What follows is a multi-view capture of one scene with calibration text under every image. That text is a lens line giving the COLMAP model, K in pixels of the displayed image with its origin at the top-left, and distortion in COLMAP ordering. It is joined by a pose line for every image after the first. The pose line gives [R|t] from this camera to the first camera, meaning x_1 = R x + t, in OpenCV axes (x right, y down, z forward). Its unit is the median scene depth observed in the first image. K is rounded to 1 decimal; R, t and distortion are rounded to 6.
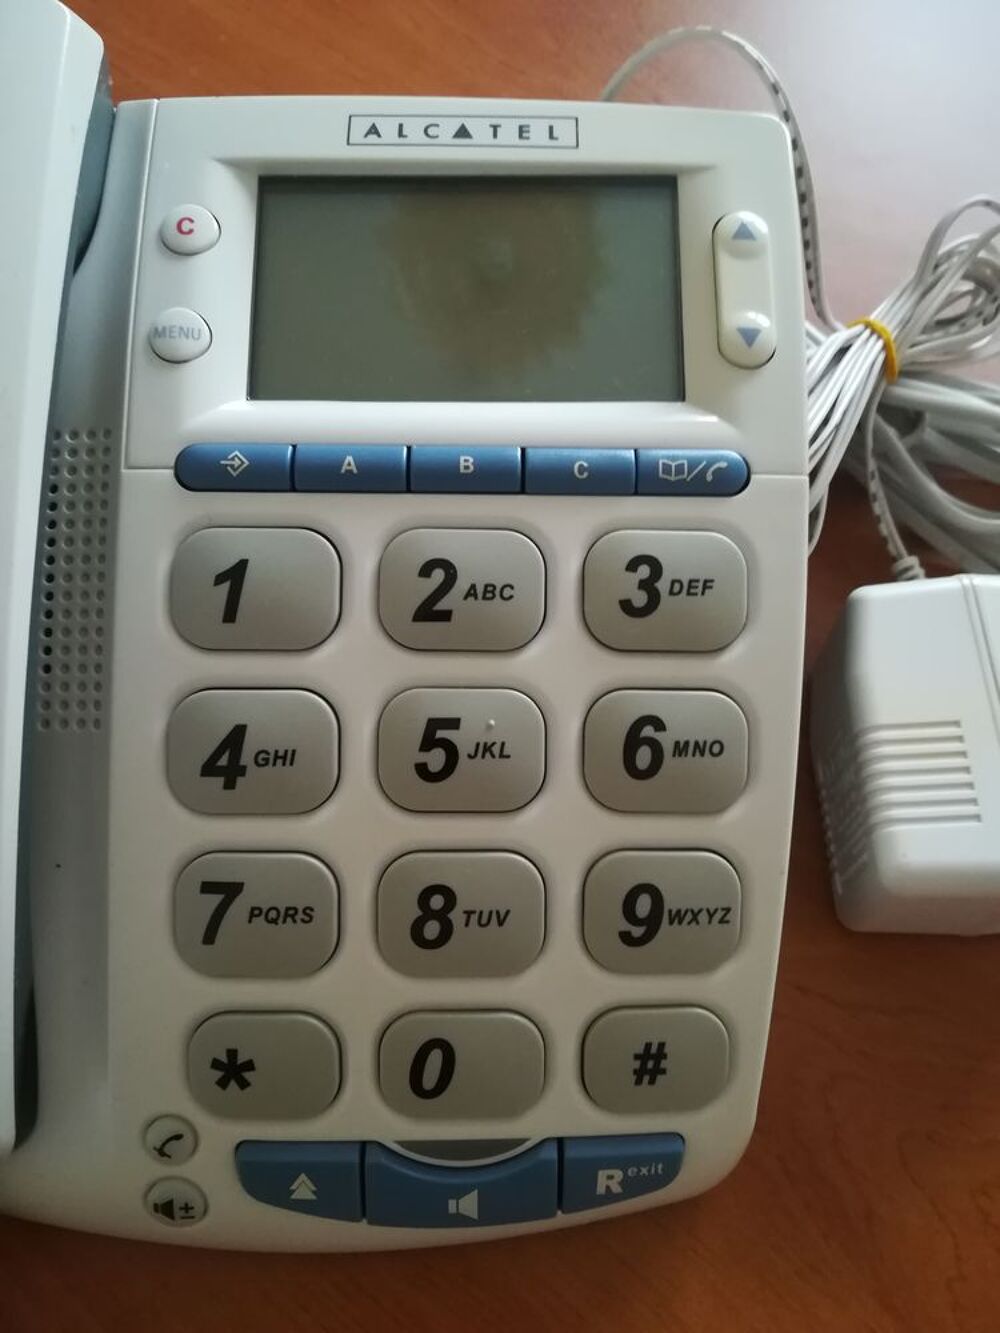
lens RADIAL K [[1057.2, 0, 500.0], [0, 1057.2, 666.5], [0, 0, 1]] dist [0.007022, -0.102947]
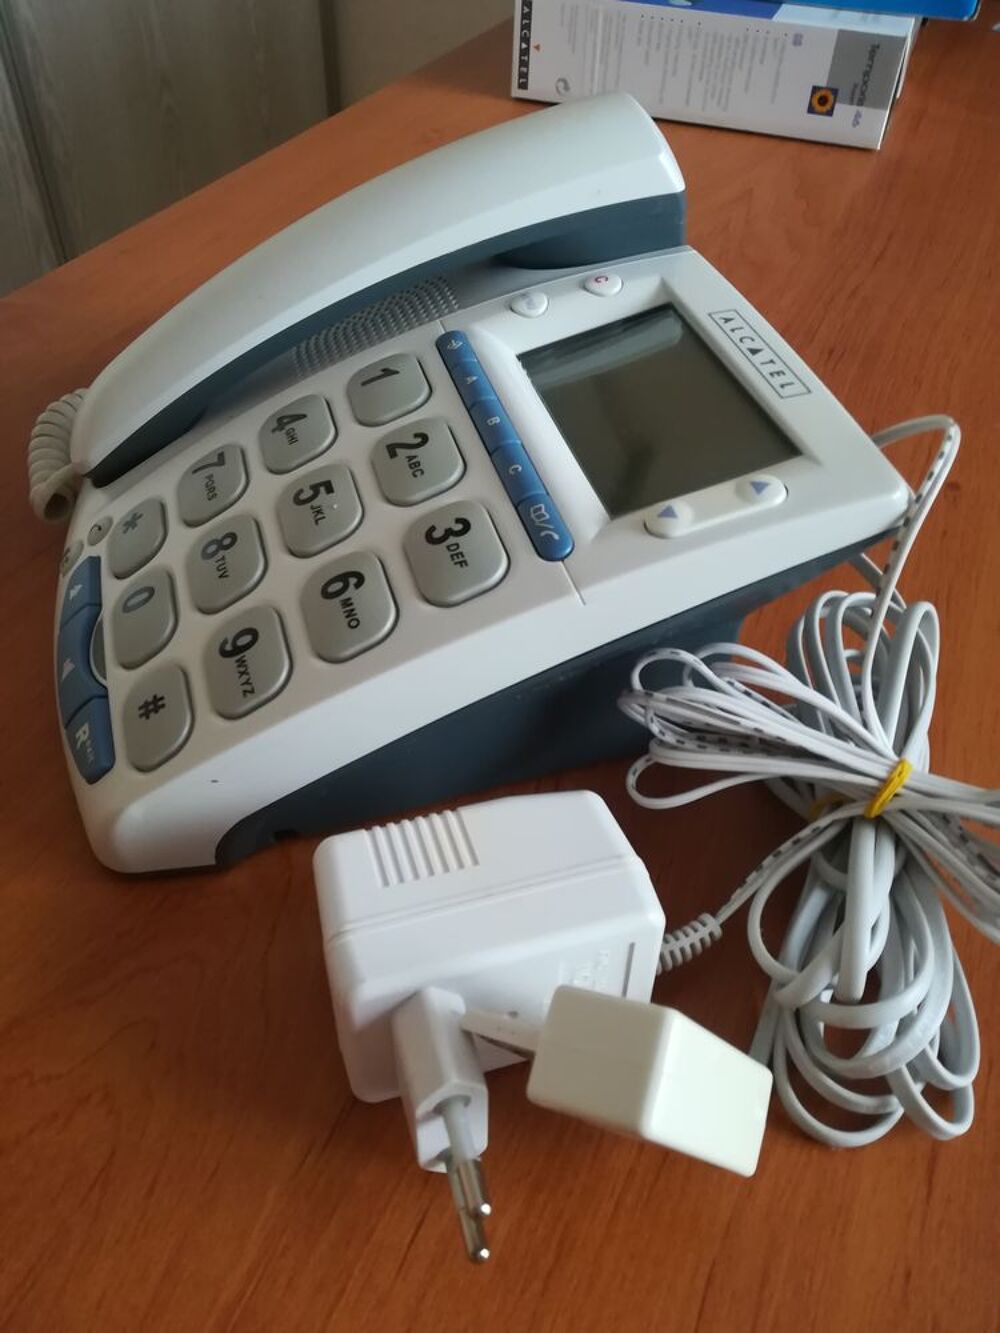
lens RADIAL K [[1057.2, 0, 500.0], [0, 1057.2, 666.5], [0, 0, 1]] dist [0.007022, -0.102947]
pose [[0.282125, 0.690144, -0.666413, 1.157781], [-0.882017, 0.459860, 0.102835, -0.191965], [0.377428, 0.558775, 0.738457, 0.123203]]
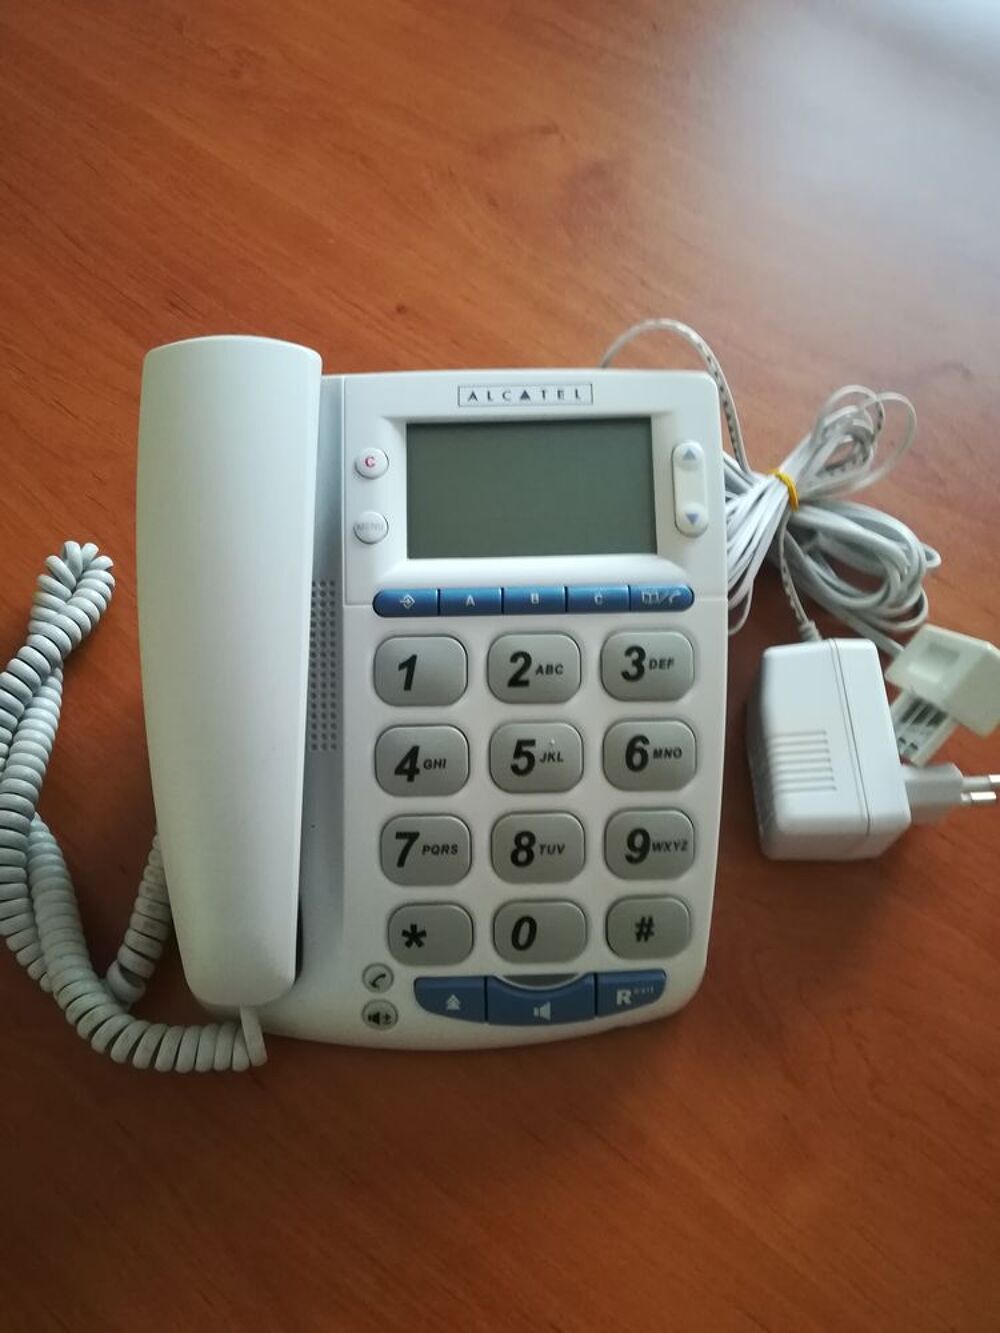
lens RADIAL K [[1001.3, 0, 503.8], [0, 1001.3, 661.9], [0, 0, 1]] dist [-0.001061, -0.000911]
pose [[0.999659, -0.023014, -0.012337, -0.065537], [0.023115, 0.999700, 0.008156, -0.097141], [0.012145, -0.008439, 0.999891, -0.699832]]
